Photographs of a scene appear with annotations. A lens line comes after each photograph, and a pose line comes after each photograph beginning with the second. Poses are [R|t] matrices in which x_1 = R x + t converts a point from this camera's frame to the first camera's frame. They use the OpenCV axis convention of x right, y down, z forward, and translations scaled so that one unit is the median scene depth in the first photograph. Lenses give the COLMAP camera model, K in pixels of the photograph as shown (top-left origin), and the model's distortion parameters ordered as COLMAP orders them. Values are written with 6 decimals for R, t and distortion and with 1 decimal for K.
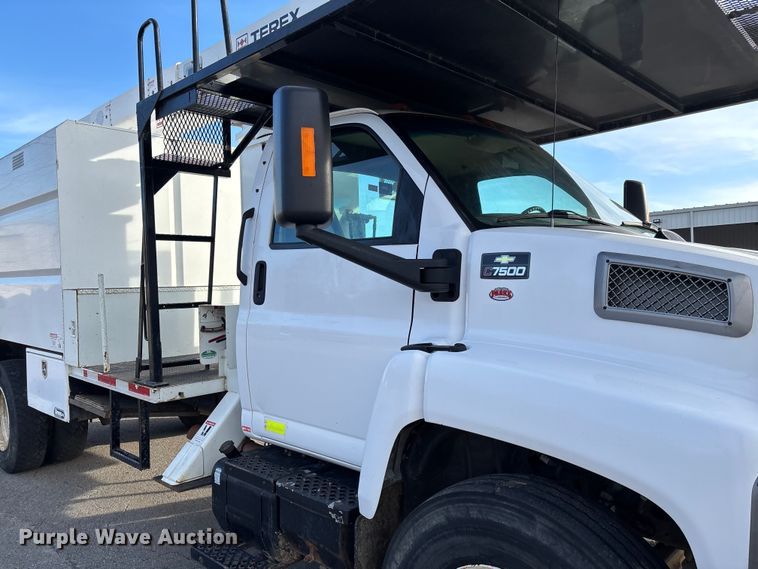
lens RADIAL K [[576.3, 0, 379.0], [0, 576.3, 284.5], [0, 0, 1]] dist [0.045615, -0.042601]
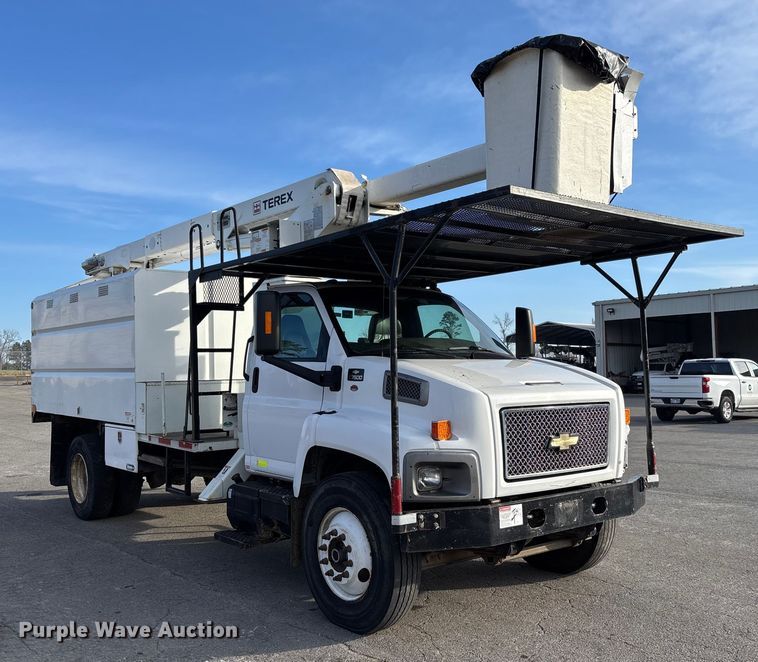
lens RADIAL K [[756.8, 0, 344.8], [0, 756.8, 334.6], [0, 0, 1]] dist [0.109884, -0.294919]
pose [[0.987147, 0.000867, -0.159813, 0.348548], [-0.009180, 0.998642, -0.051286, -0.020636], [0.159552, 0.052094, 0.985814, -0.996638]]
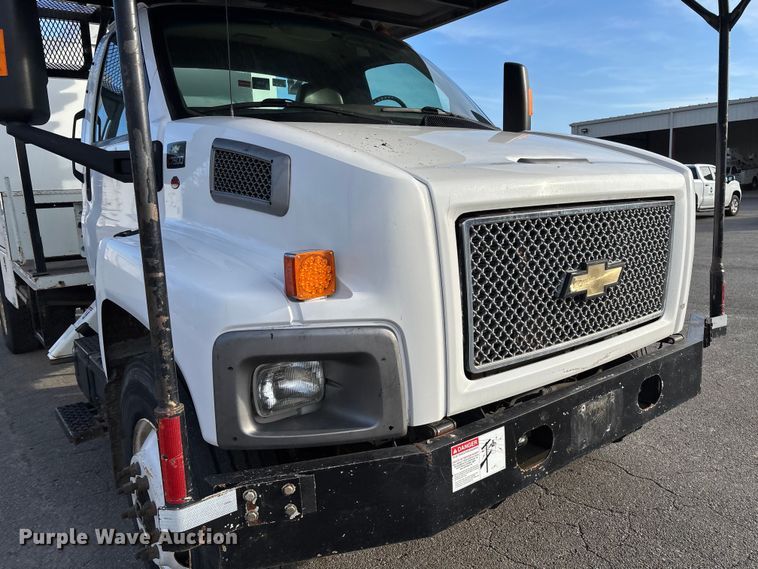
lens RADIAL K [[576.3, 0, 379.0], [0, 576.3, 284.5], [0, 0, 1]] dist [0.045615, -0.042601]
pose [[0.988344, 0.007626, -0.152044, 0.415558], [0.016929, 0.987044, 0.159553, 0.021259], [0.151291, -0.160267, 0.975410, -0.009595]]
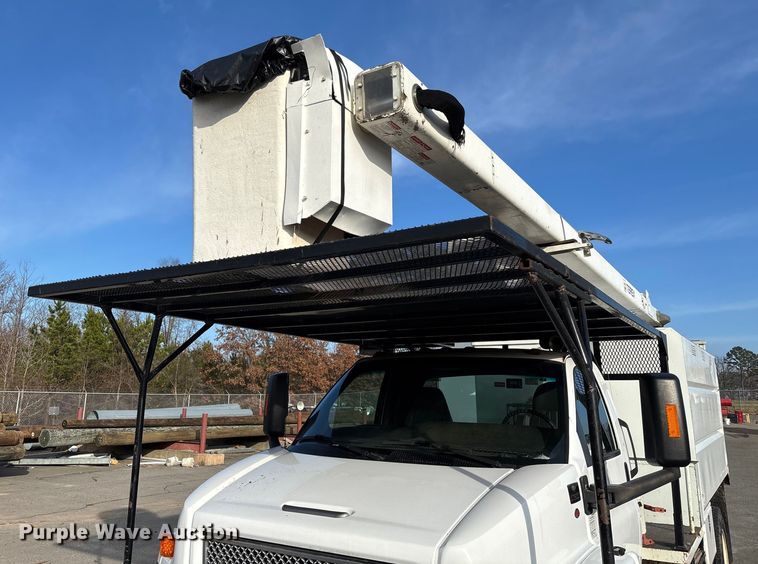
lens RADIAL K [[602.9, 0, 379.0], [0, 602.9, 282.0], [0, 0, 1]] dist [0.122642, 0.000594]
pose [[0.207975, -0.180513, -0.961333, 1.402087], [-0.039985, 0.980433, -0.192749, -0.152456], [0.977316, 0.078526, 0.196688, 0.493079]]
